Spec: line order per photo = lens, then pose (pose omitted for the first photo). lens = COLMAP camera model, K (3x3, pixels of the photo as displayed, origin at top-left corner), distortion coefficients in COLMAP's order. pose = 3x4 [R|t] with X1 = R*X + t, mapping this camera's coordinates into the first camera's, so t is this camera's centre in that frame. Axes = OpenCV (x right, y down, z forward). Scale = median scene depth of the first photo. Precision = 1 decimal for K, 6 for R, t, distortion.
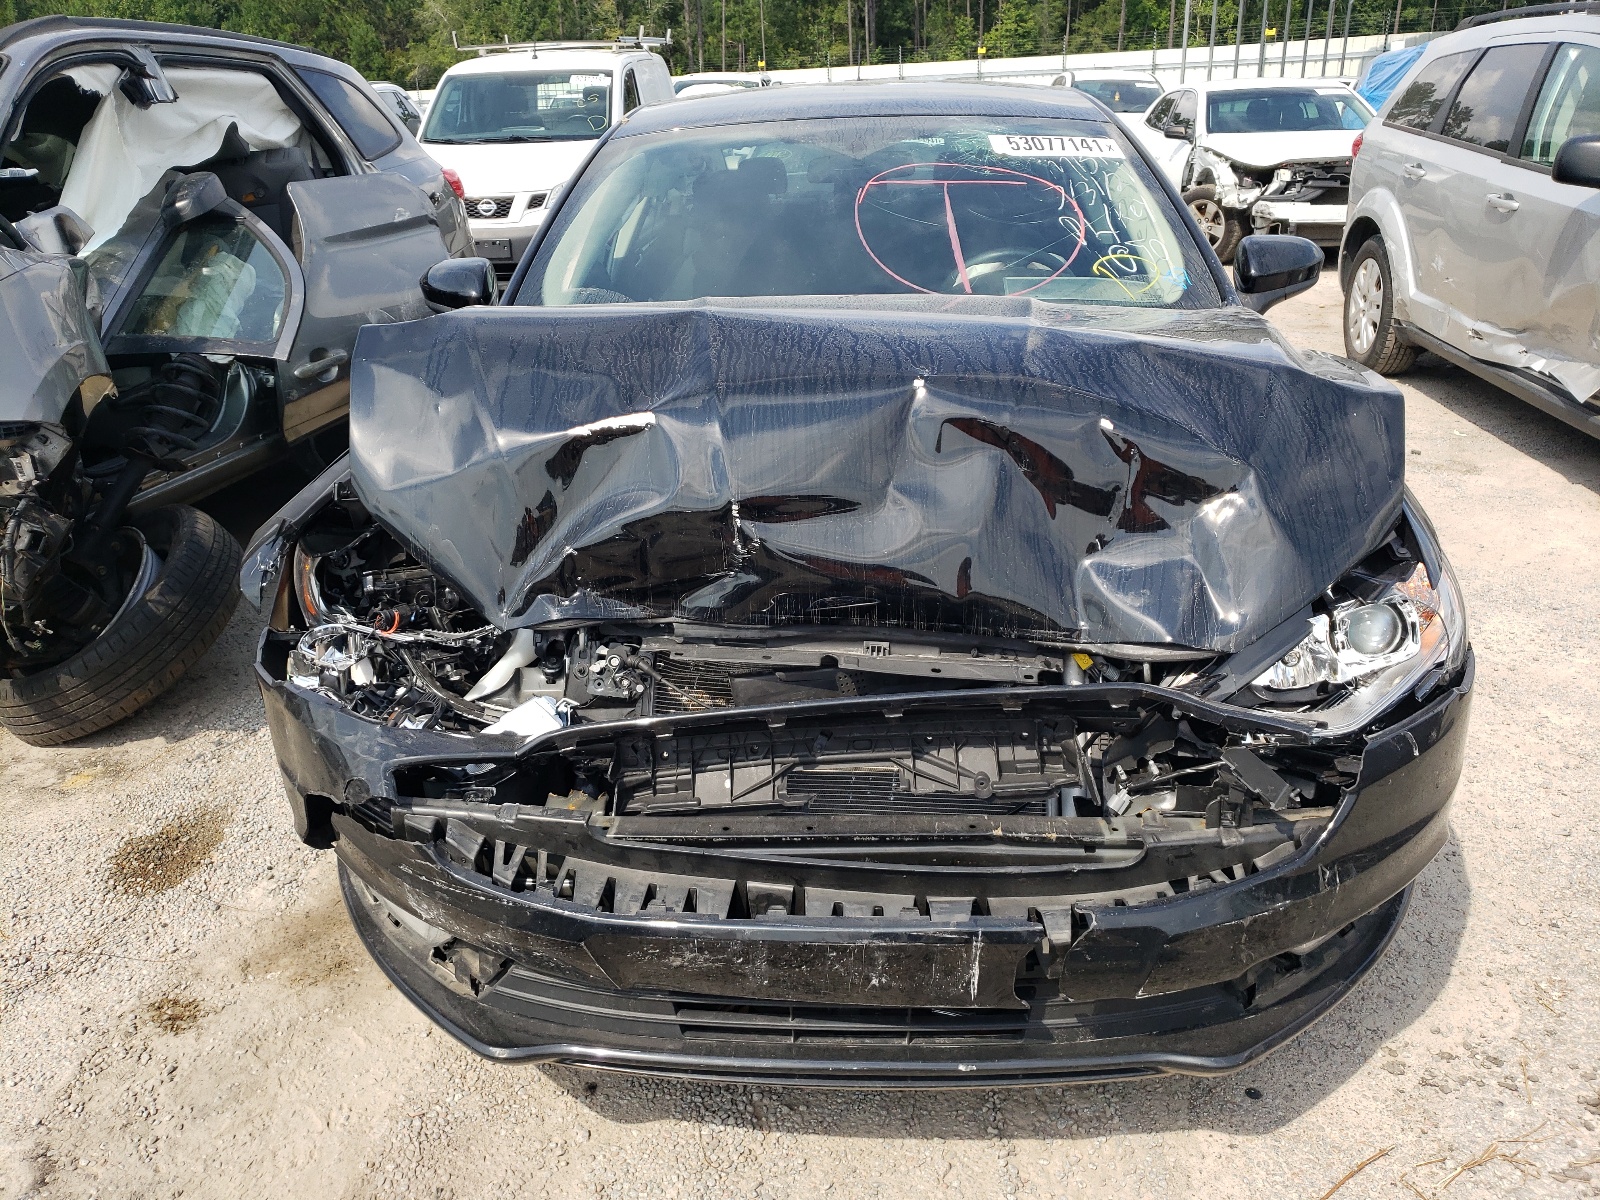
lens RADIAL K [[1223.0, 0, 790.2], [0, 1223.0, 571.4], [0, 0, 1]] dist [0.008193, 0.010151]
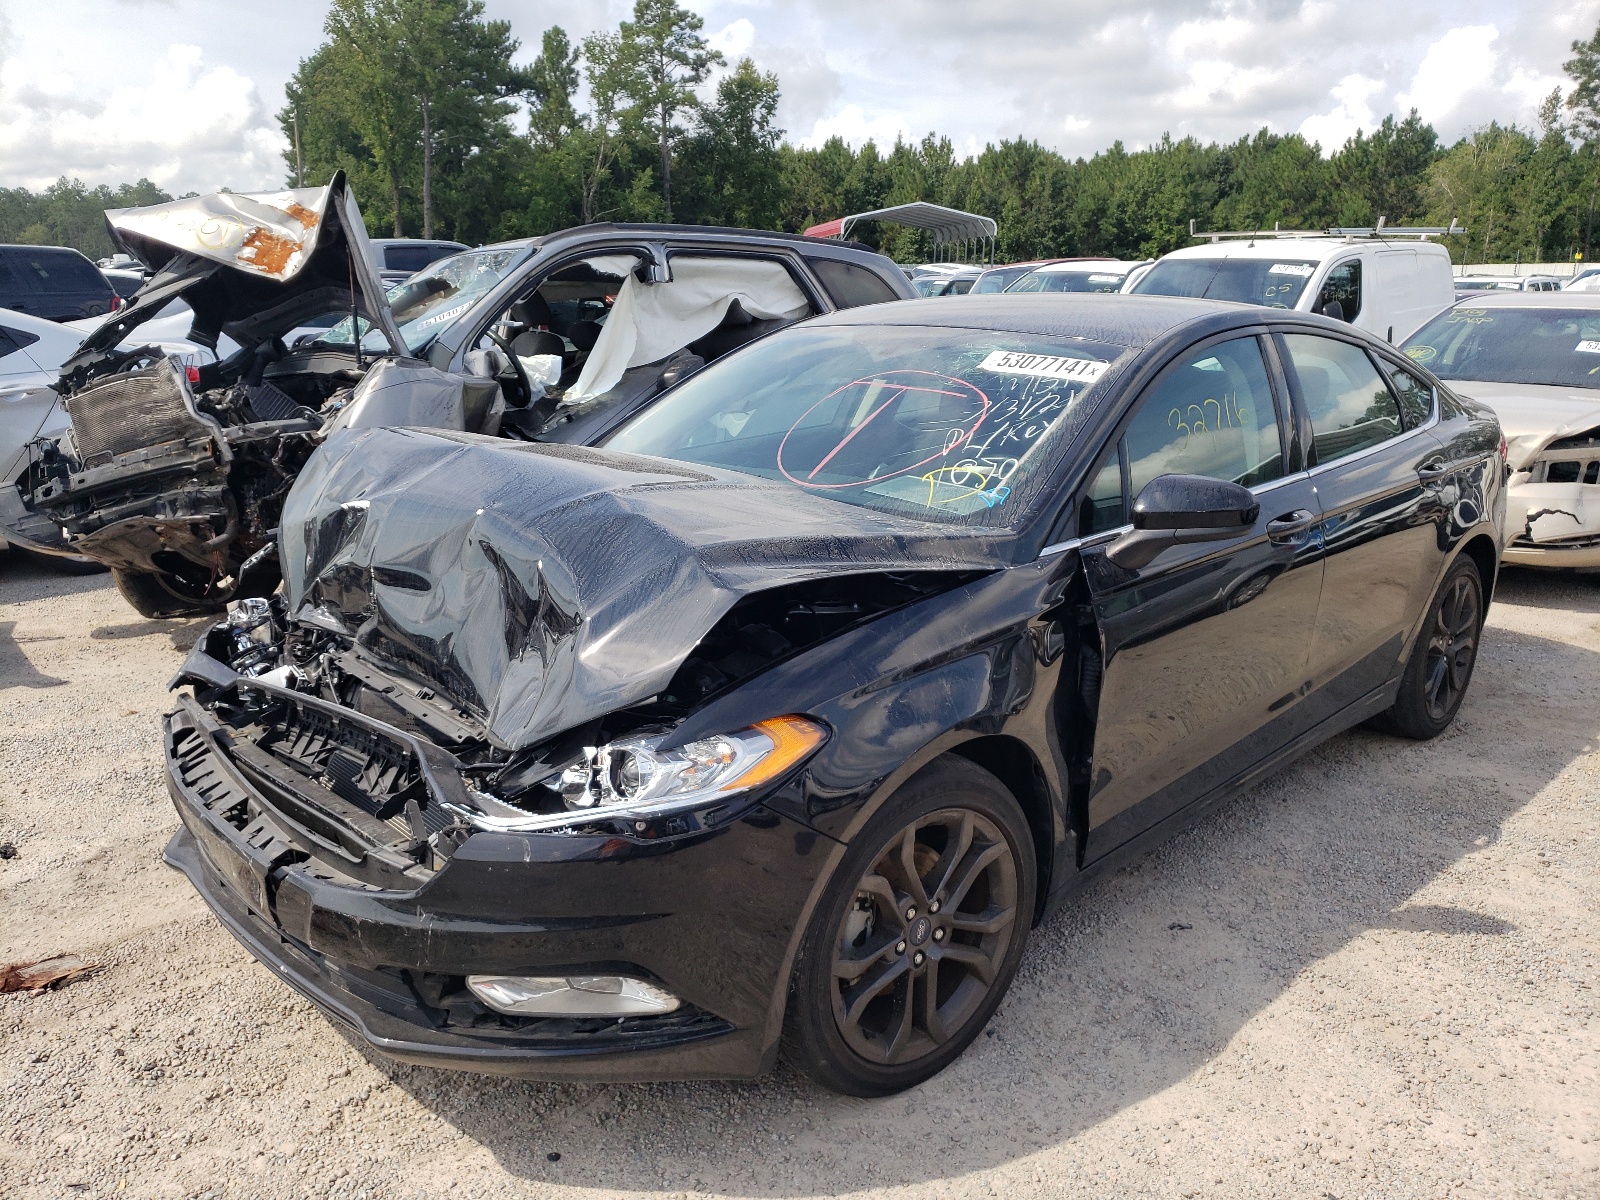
lens RADIAL K [[1227.2, 0, 789.6], [0, 1227.2, 598.7], [0, 0, 1]] dist [0.016297, -0.002636]
pose [[0.750695, 0.208205, -0.626983, 0.413105], [-0.273531, 0.961829, -0.008104, -0.047704], [0.601363, 0.177583, 0.778991, 0.046579]]
